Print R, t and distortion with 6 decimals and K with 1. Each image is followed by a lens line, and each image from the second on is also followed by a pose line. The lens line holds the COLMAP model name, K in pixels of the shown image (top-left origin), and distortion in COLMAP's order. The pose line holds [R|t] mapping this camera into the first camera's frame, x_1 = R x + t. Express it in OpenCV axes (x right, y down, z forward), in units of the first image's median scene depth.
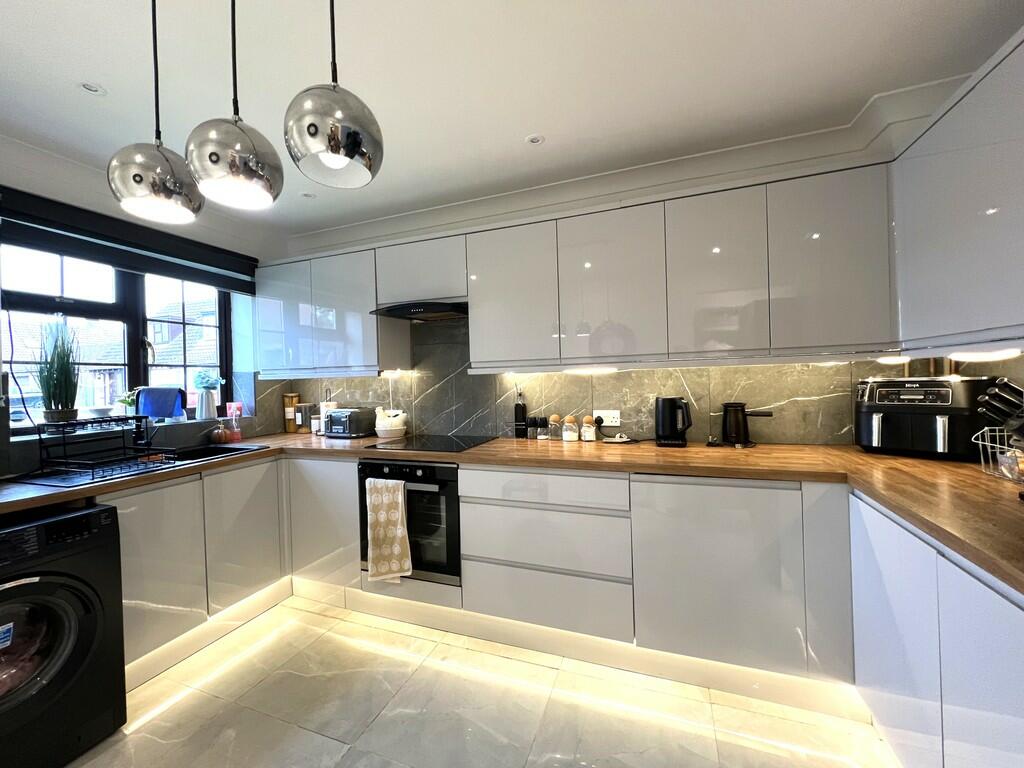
lens RADIAL K [[415.8, 0, 511.3], [0, 415.8, 381.8], [0, 0, 1]] dist [-0.000256, 0.000621]
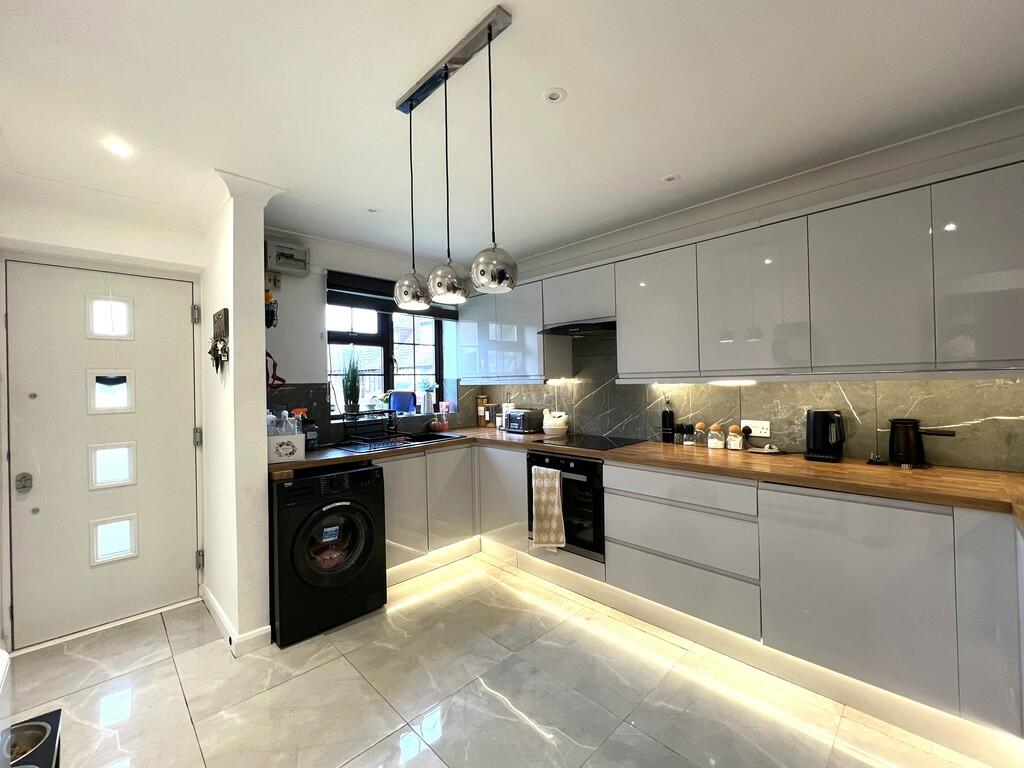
lens RADIAL K [[415.8, 0, 511.3], [0, 415.8, 381.8], [0, 0, 1]] dist [-0.000256, 0.000621]
pose [[0.910738, 0.007160, -0.412922, 0.109737], [-0.007548, 0.999971, 0.000690, -0.023067], [0.412915, 0.002488, 0.910766, -0.173337]]
